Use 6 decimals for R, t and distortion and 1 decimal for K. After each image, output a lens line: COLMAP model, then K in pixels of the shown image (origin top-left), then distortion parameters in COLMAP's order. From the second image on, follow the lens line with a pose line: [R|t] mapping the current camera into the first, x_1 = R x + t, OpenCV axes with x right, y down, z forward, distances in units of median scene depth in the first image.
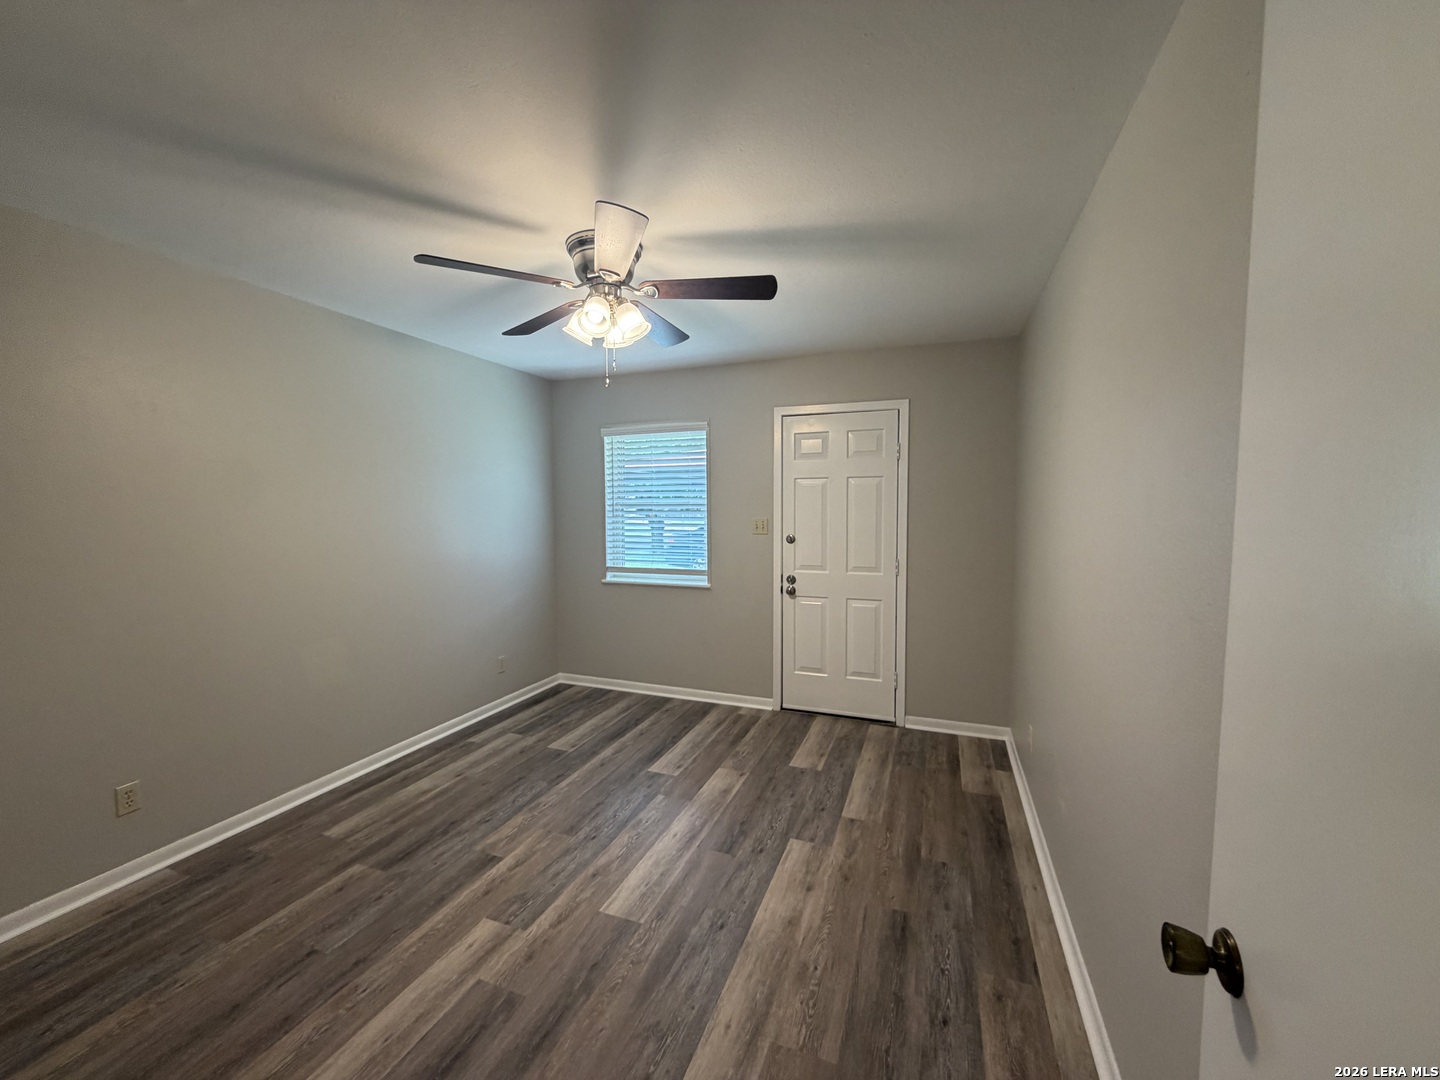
lens RADIAL K [[576.9, 0, 714.1], [0, 576.9, 540.1], [0, 0, 1]] dist [0.001698, 0.000069]
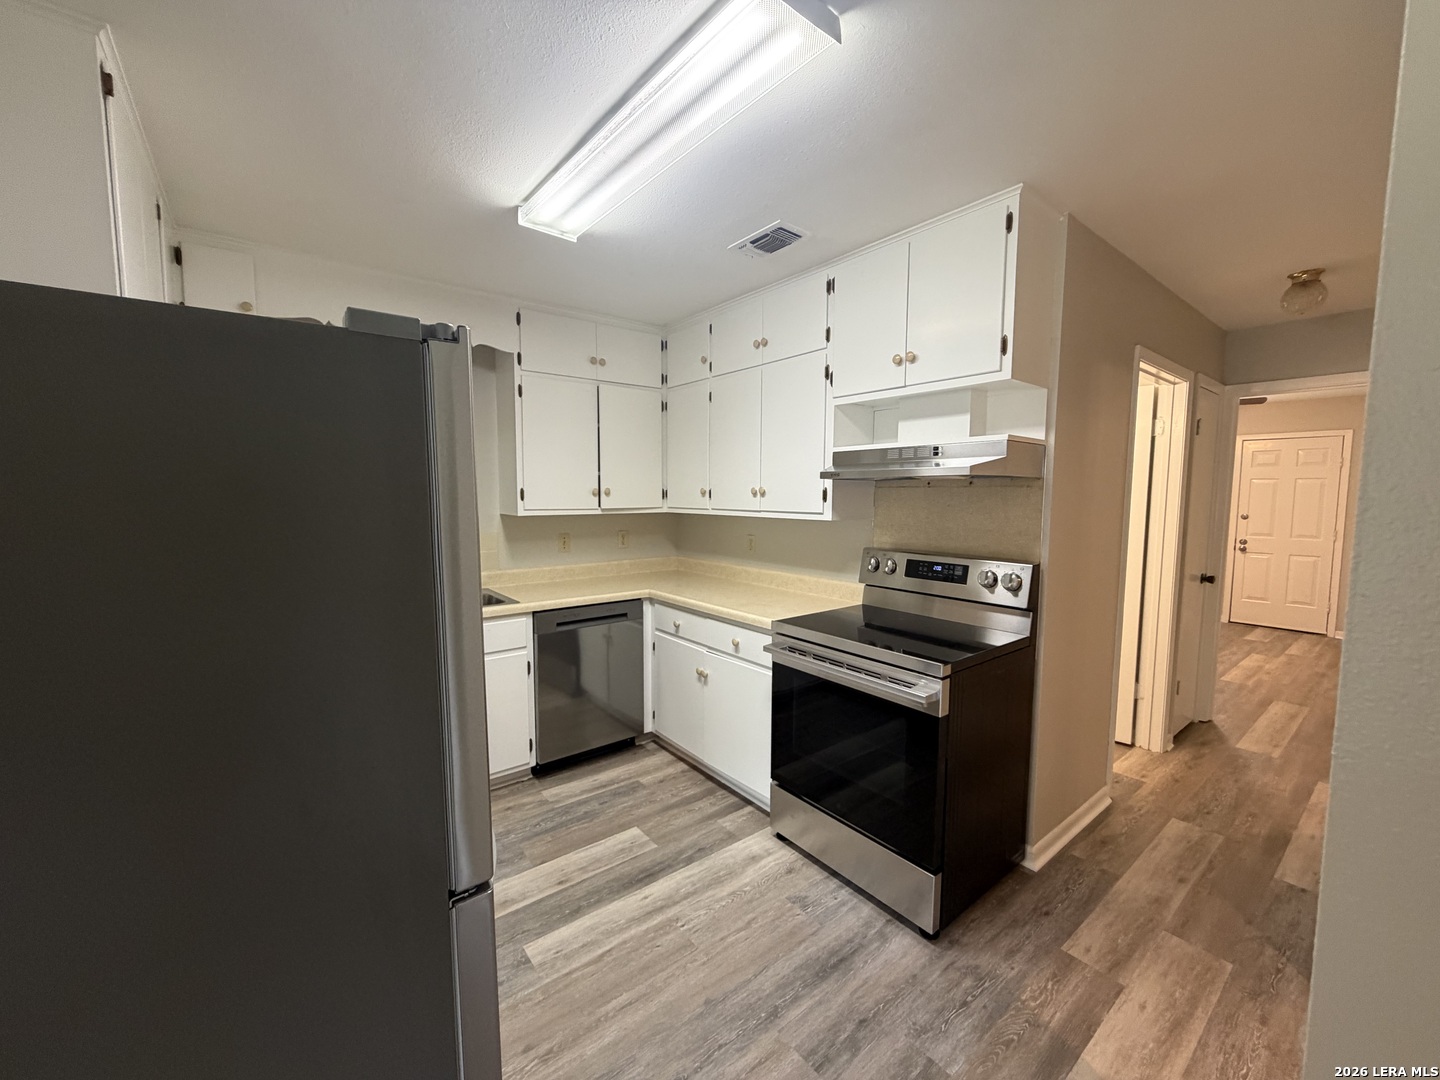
lens RADIAL K [[576.9, 0, 714.1], [0, 576.9, 540.1], [0, 0, 1]] dist [0.001698, 0.000069]
pose [[0.859841, 0.045884, -0.508496, -0.583110], [-0.029908, 0.998770, 0.039549, 0.079836], [0.509686, -0.018798, 0.860155, -2.107651]]
